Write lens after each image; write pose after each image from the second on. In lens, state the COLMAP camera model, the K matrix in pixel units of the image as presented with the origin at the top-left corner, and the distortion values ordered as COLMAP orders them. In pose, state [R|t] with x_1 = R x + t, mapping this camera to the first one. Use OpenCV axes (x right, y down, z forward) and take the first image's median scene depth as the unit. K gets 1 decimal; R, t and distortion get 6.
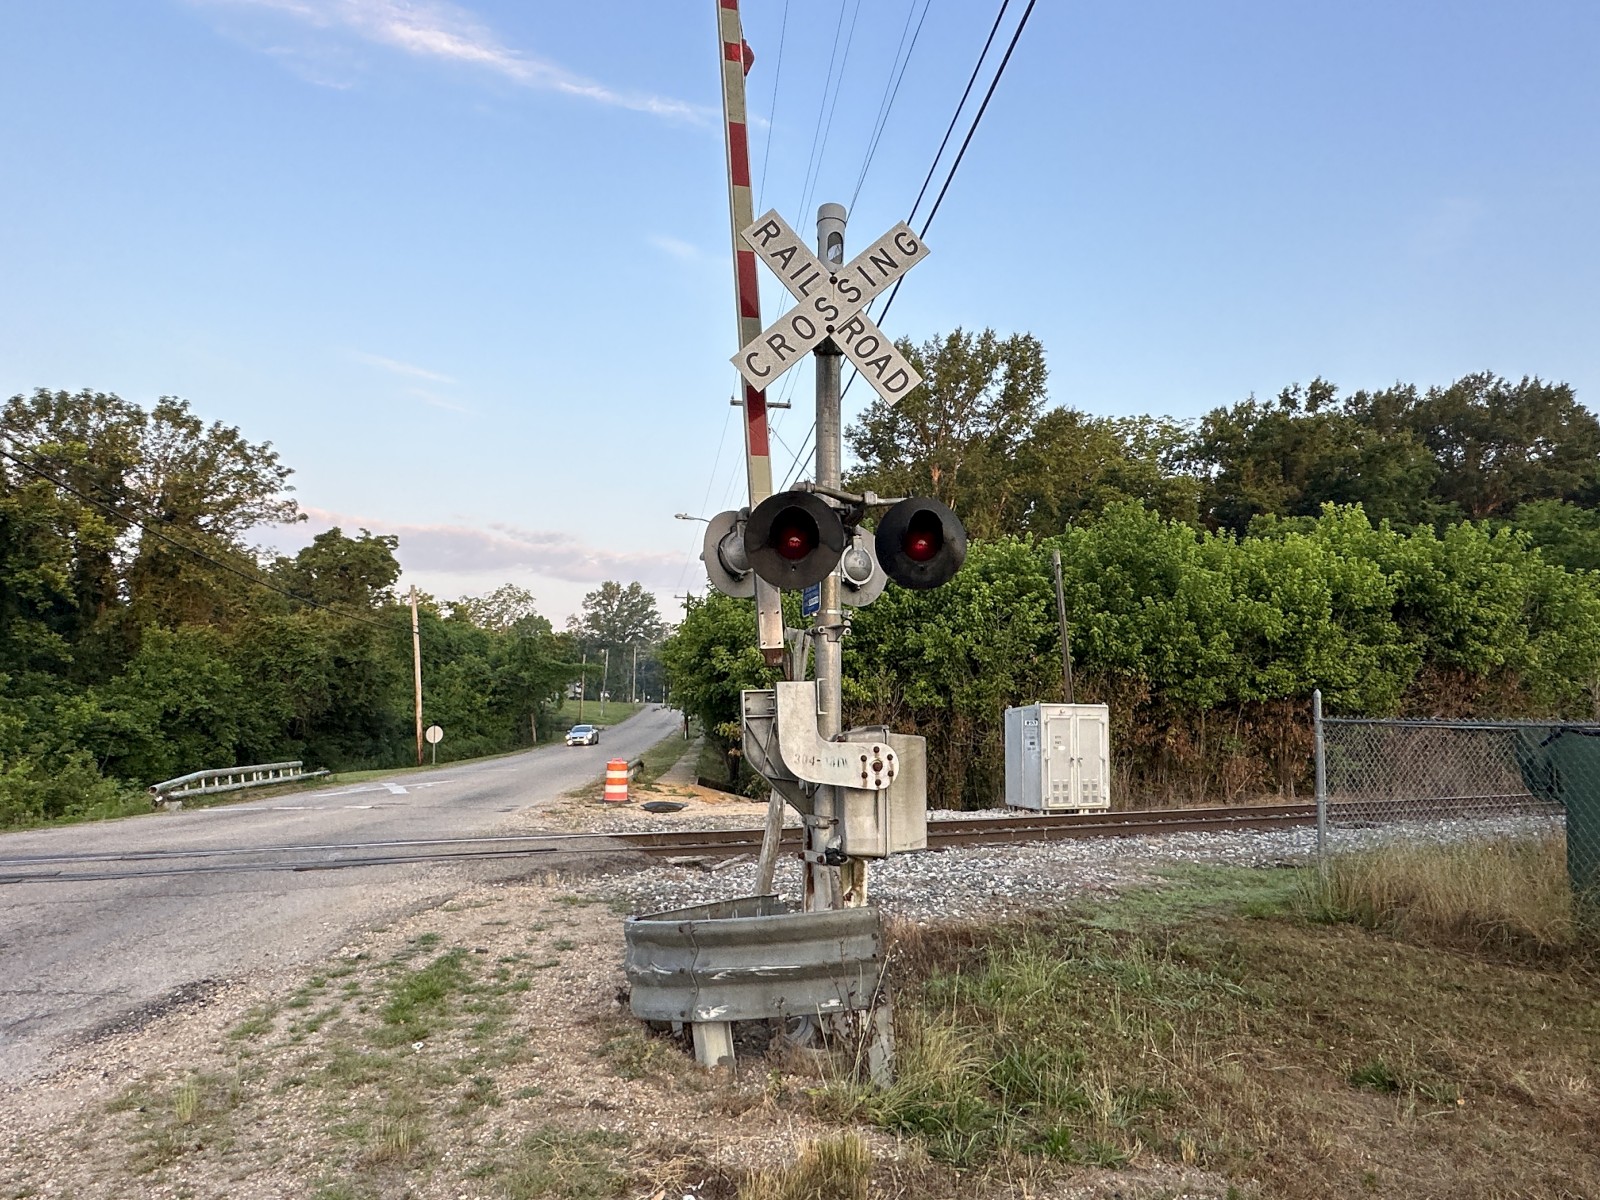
lens RADIAL K [[1006.6, 0, 807.9], [0, 1006.6, 609.4], [0, 0, 1]] dist [-0.003644, 0.000850]
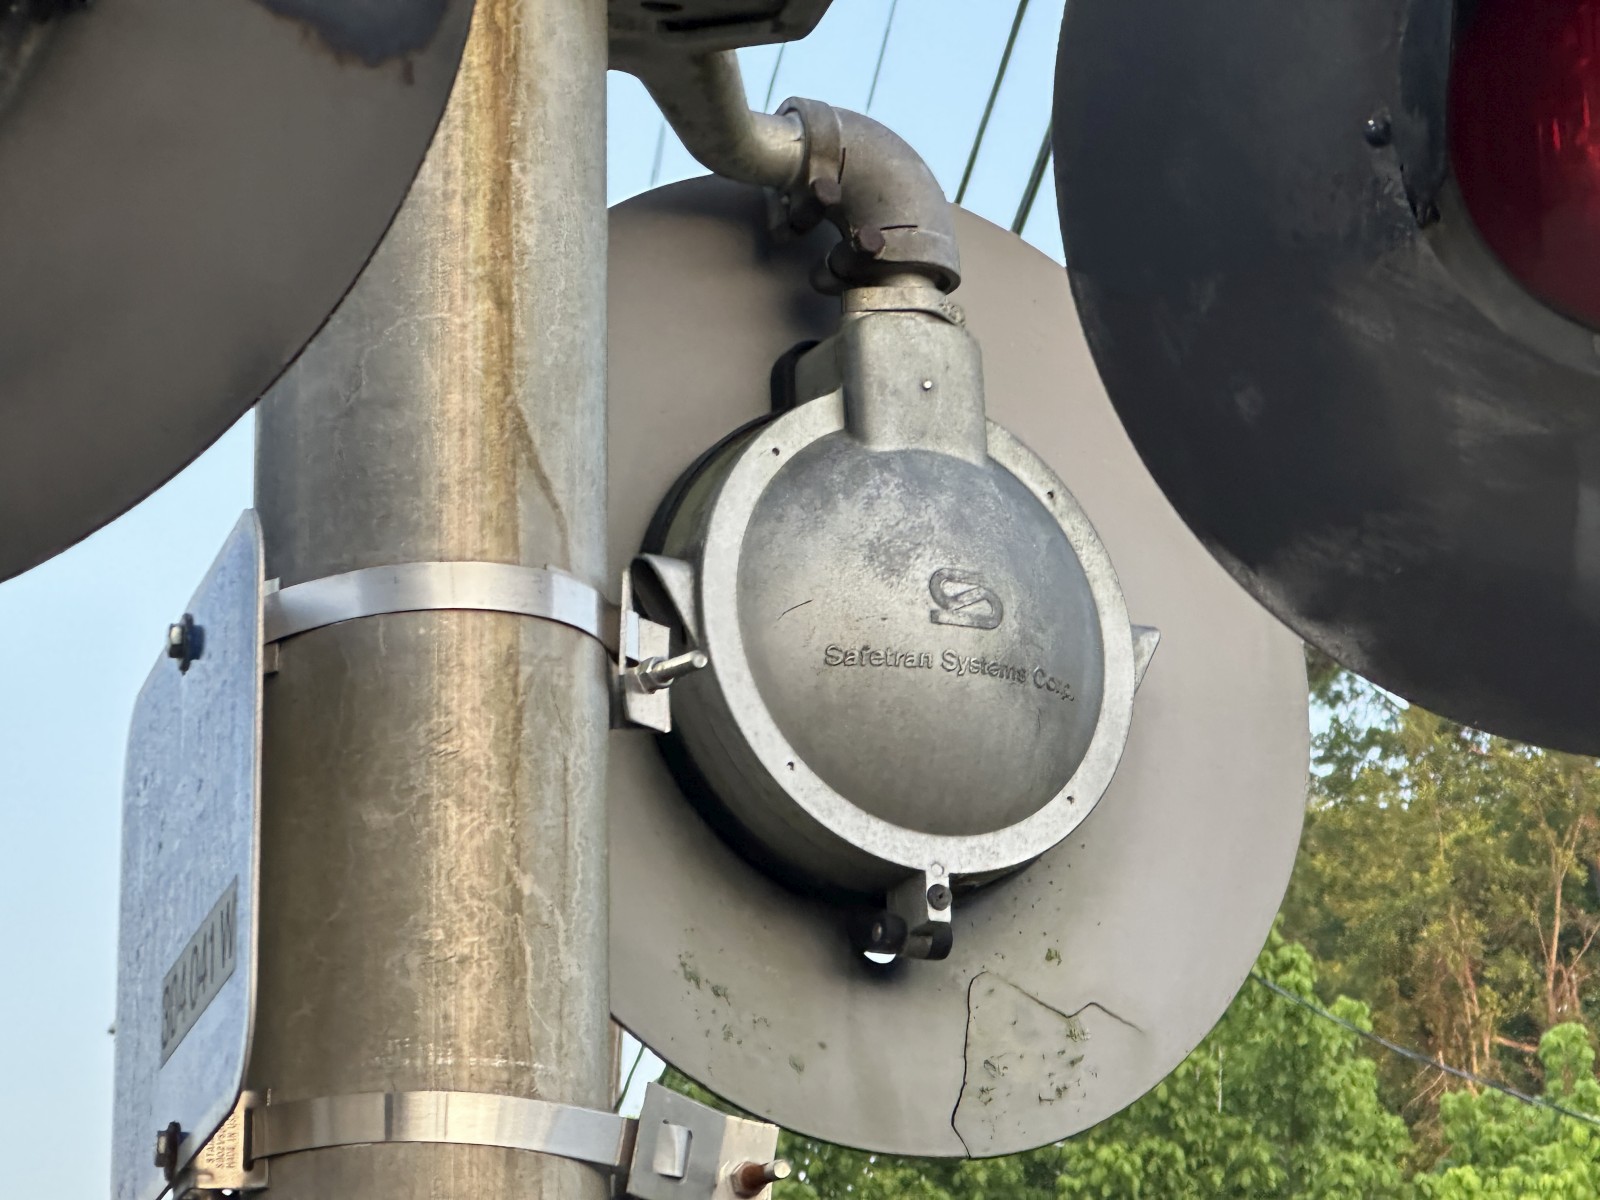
lens RADIAL K [[5952.5, 0, 800.0], [0, 5952.5, 600.0], [0, 0, 1]] dist [-0.242476, 3.850976]
pose [[0.999003, -0.028287, -0.034545, 0.007284], [0.021818, 0.984316, -0.175059, 0.004588], [0.038955, 0.174131, 0.983952, 0.068937]]
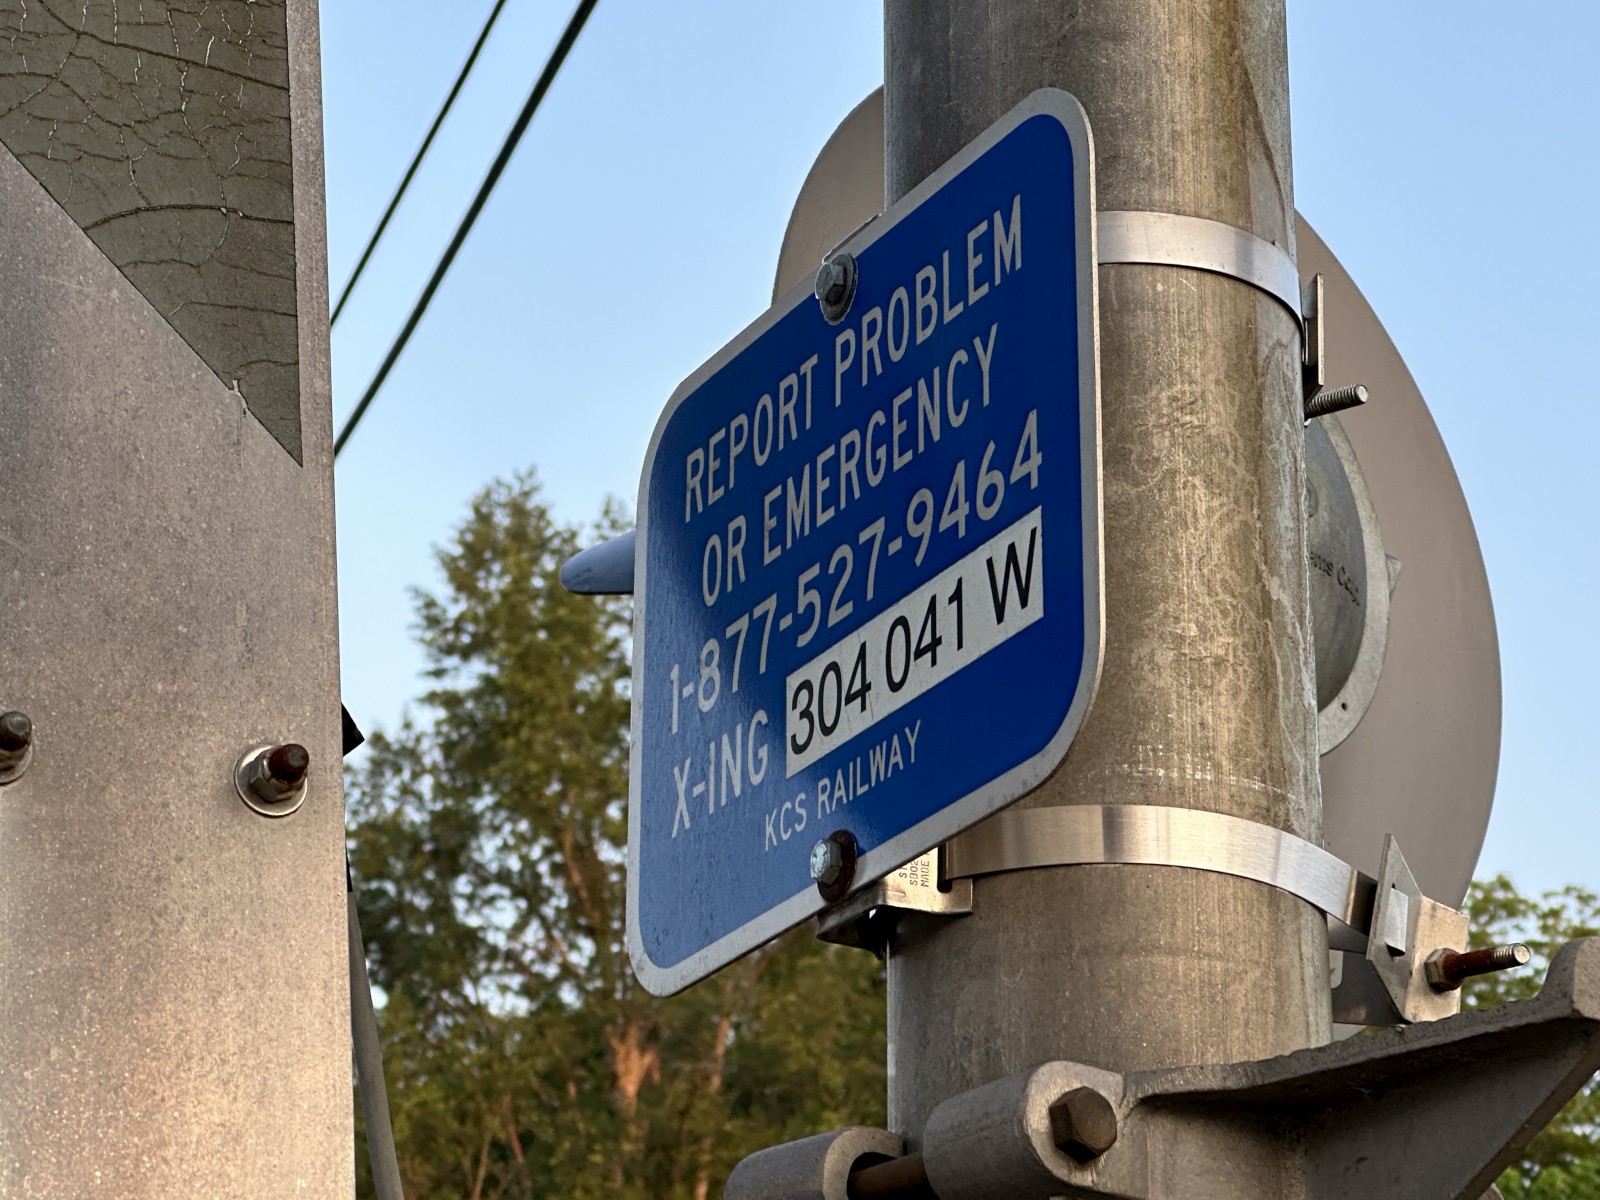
lens RADIAL K [[4211.1, 0, 800.0], [0, 4211.1, 600.0], [0, 0, 1]] dist [-0.079832, 0.551335]
pose [[0.982838, 0.072384, 0.169676, -0.004871], [-0.027061, 0.966423, -0.255527, 0.005955], [-0.182475, 0.246550, 0.951796, 0.089873]]
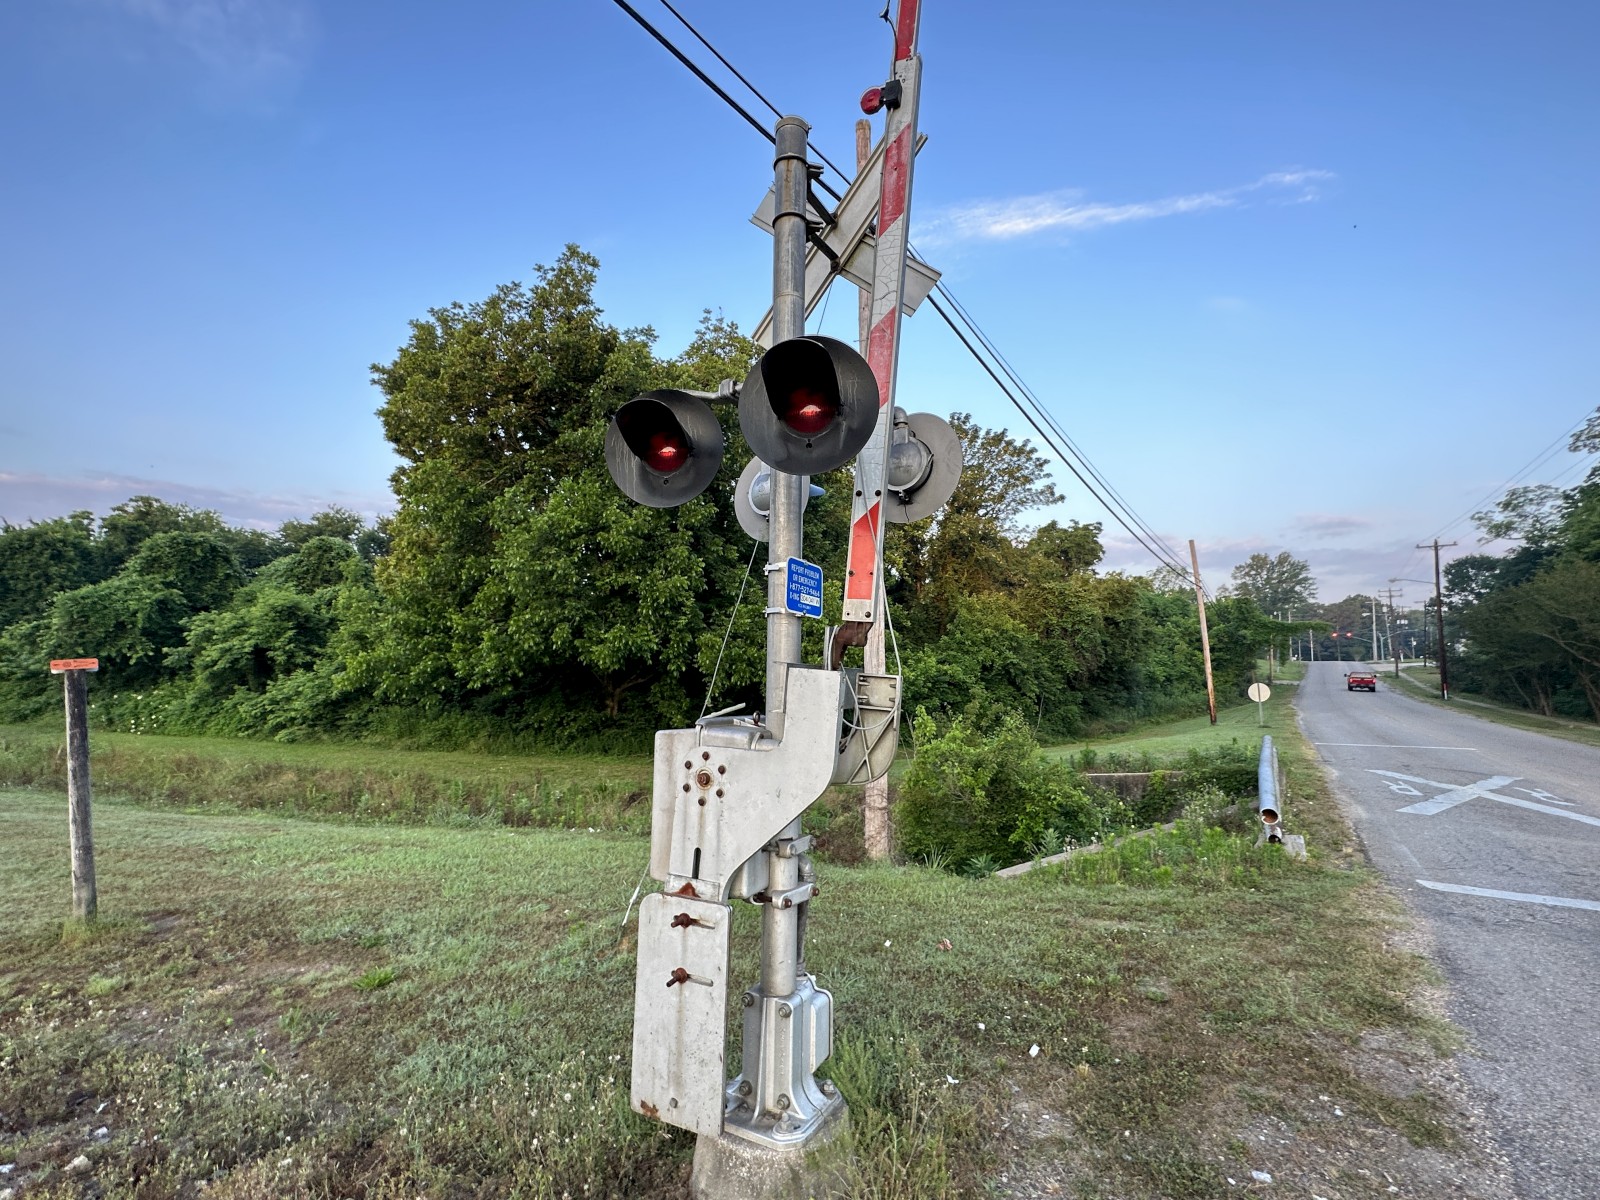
lens RADIAL K [[695.8, 0, 800.0], [0, 695.8, 600.0], [0, 0, 1]] dist [-0.001666, -0.000255]
pose [[0.748730, -0.055059, -0.660585, -0.269633], [0.058460, 0.998146, -0.016933, 0.028136], [0.660293, -0.025940, 0.750560, 0.263471]]
